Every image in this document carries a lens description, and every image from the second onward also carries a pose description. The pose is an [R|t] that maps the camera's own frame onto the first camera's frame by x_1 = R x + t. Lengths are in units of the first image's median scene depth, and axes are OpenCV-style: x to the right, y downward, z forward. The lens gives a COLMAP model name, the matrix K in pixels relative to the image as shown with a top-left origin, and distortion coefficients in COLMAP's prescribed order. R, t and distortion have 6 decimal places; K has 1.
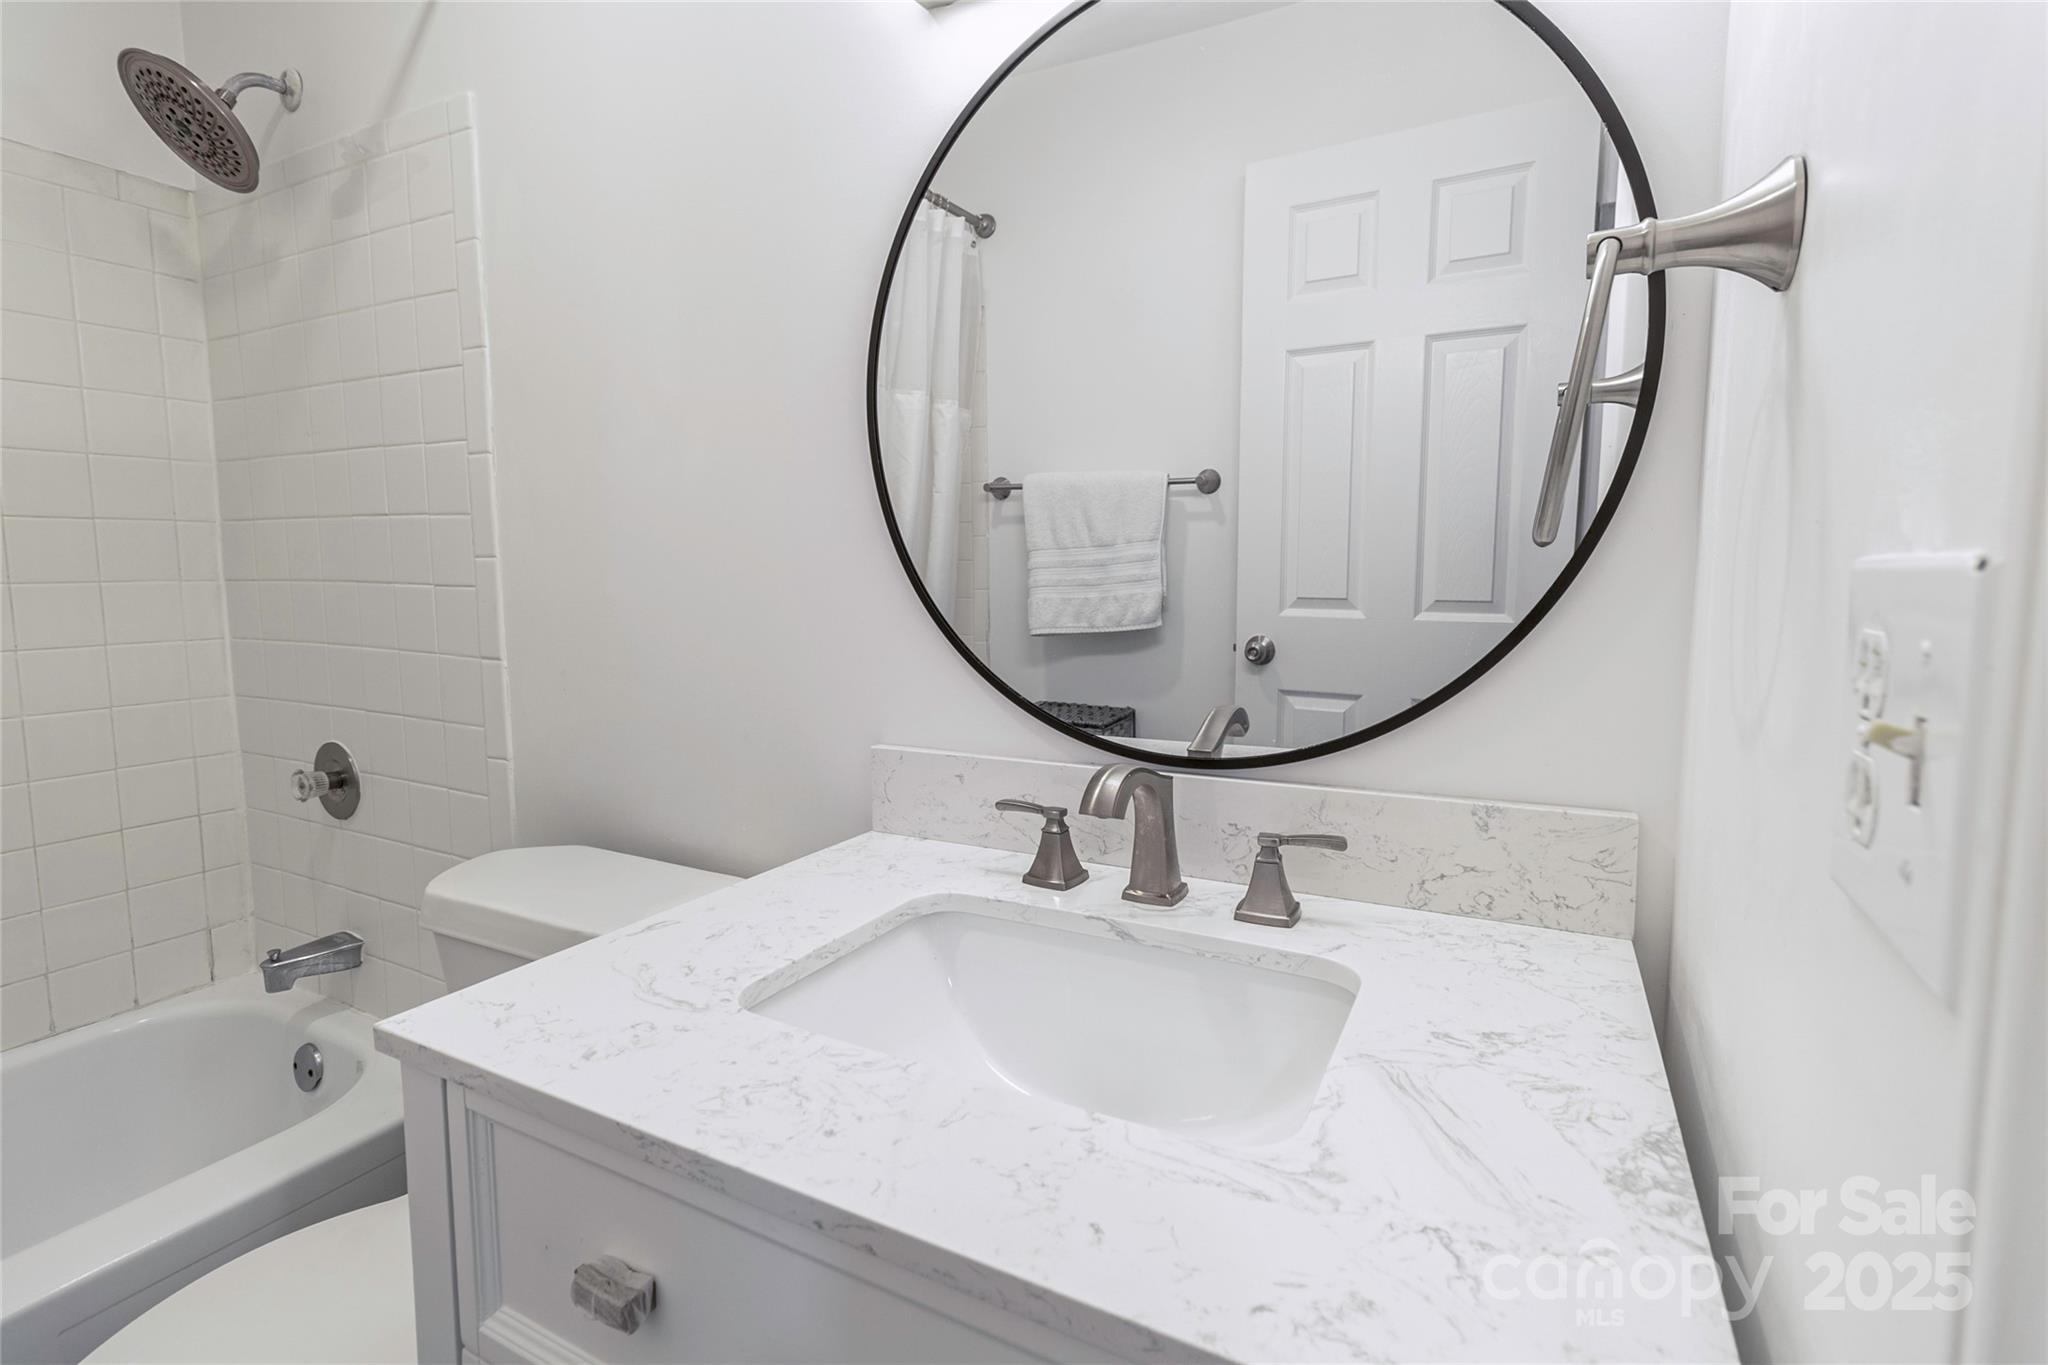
lens RADIAL K [[969.2, 0, 1026.5], [0, 969.2, 647.2], [0, 0, 1]] dist [-0.001456, 0.001899]
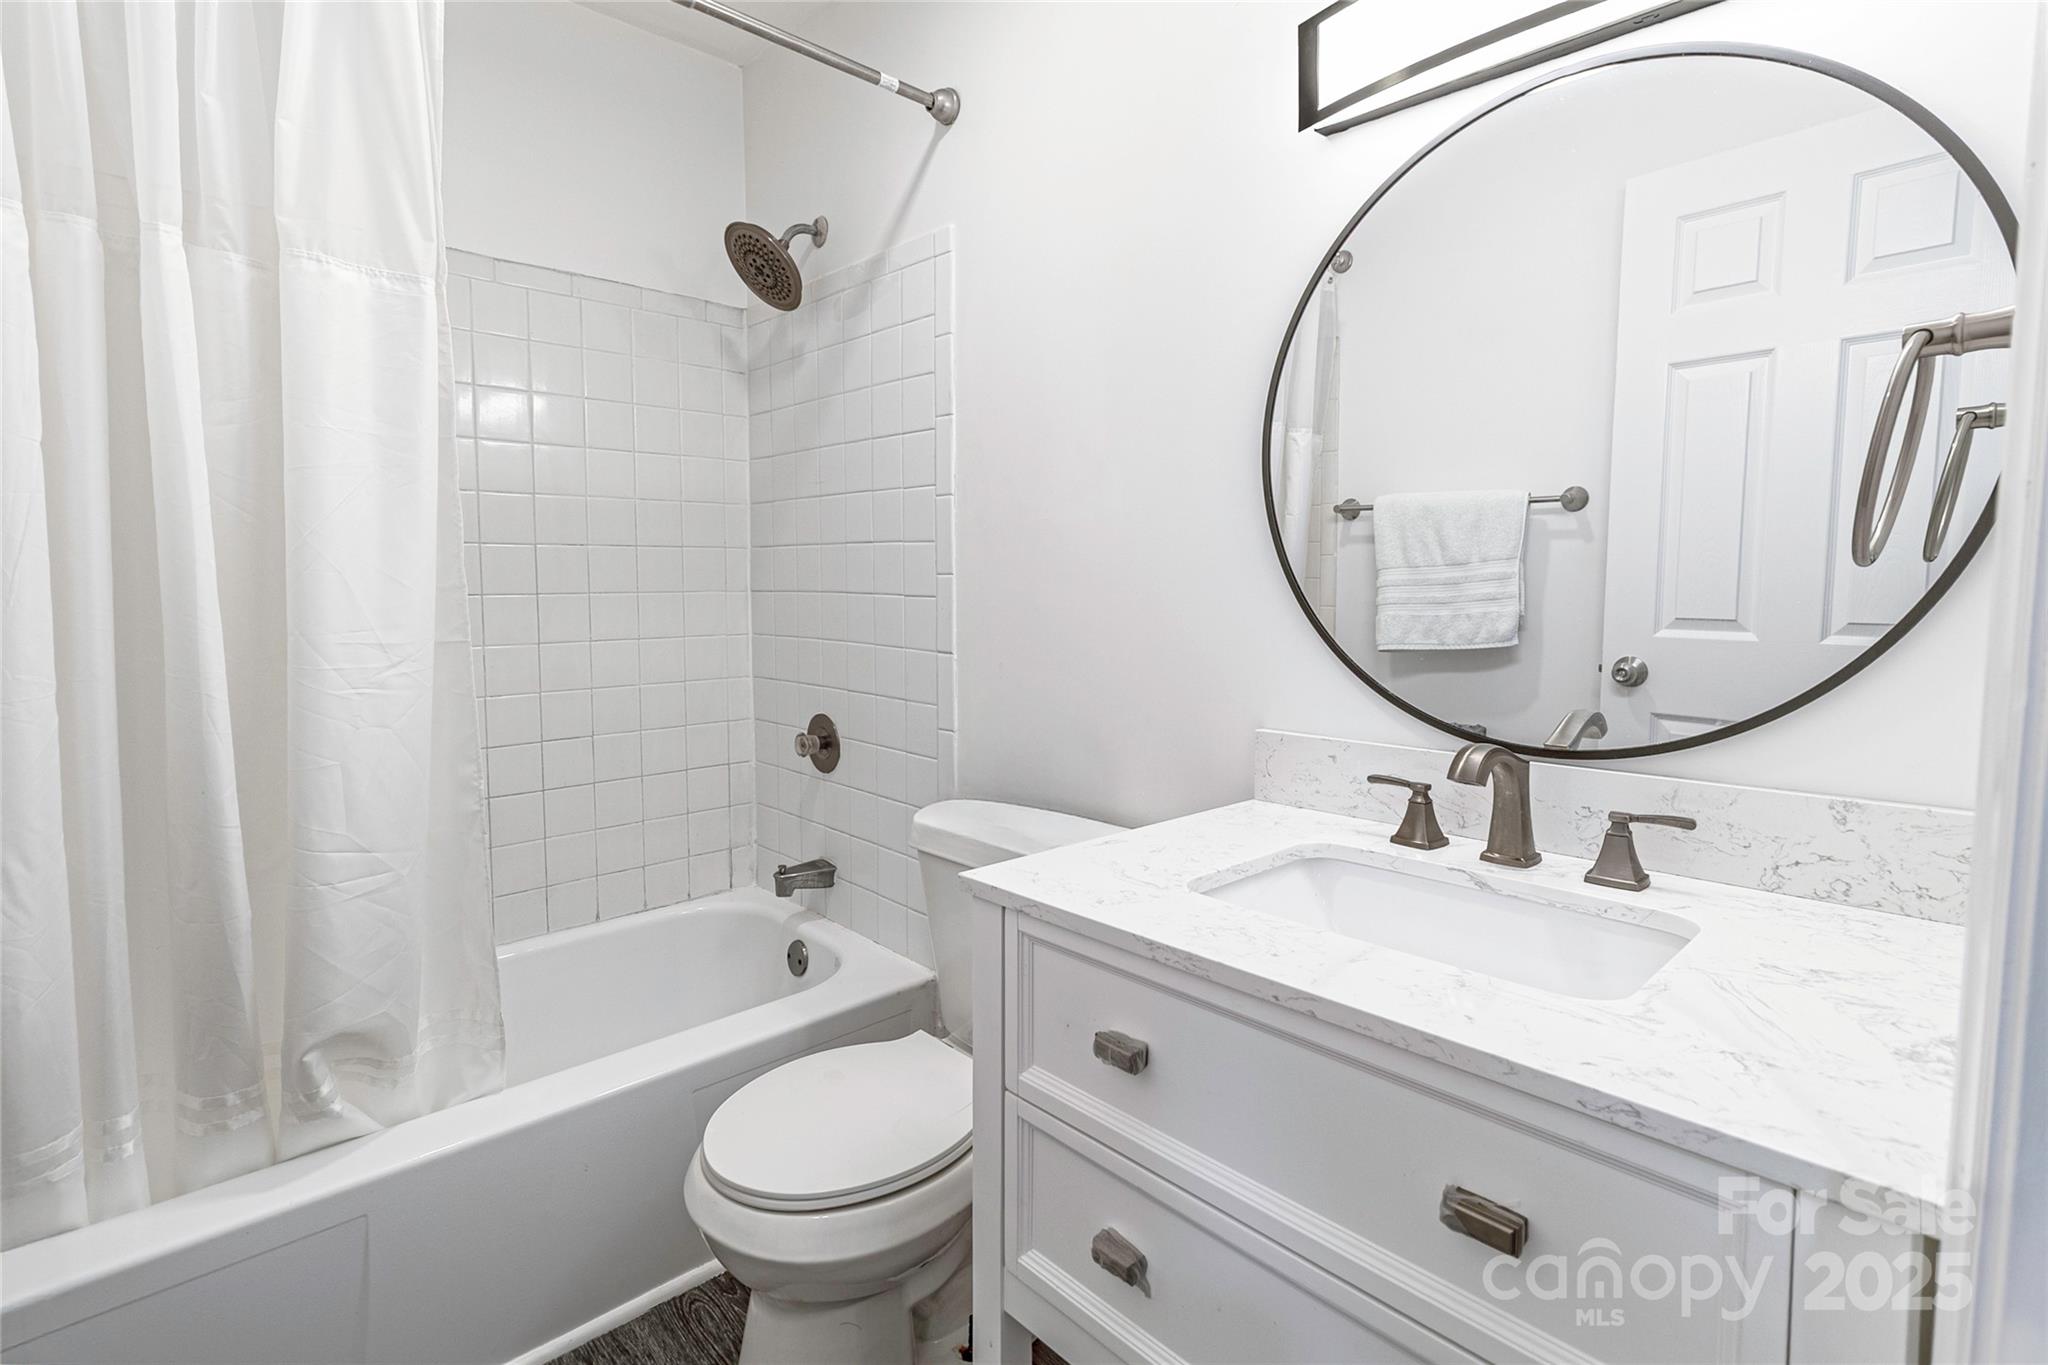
lens RADIAL K [[969.2, 0, 1026.5], [0, 969.2, 647.2], [0, 0, 1]] dist [-0.001456, 0.001899]
pose [[0.946011, 0.026082, -0.323084, -0.031953], [-0.031840, 0.999414, -0.012547, 0.017586], [0.322568, 0.022157, 0.946287, -0.199018]]
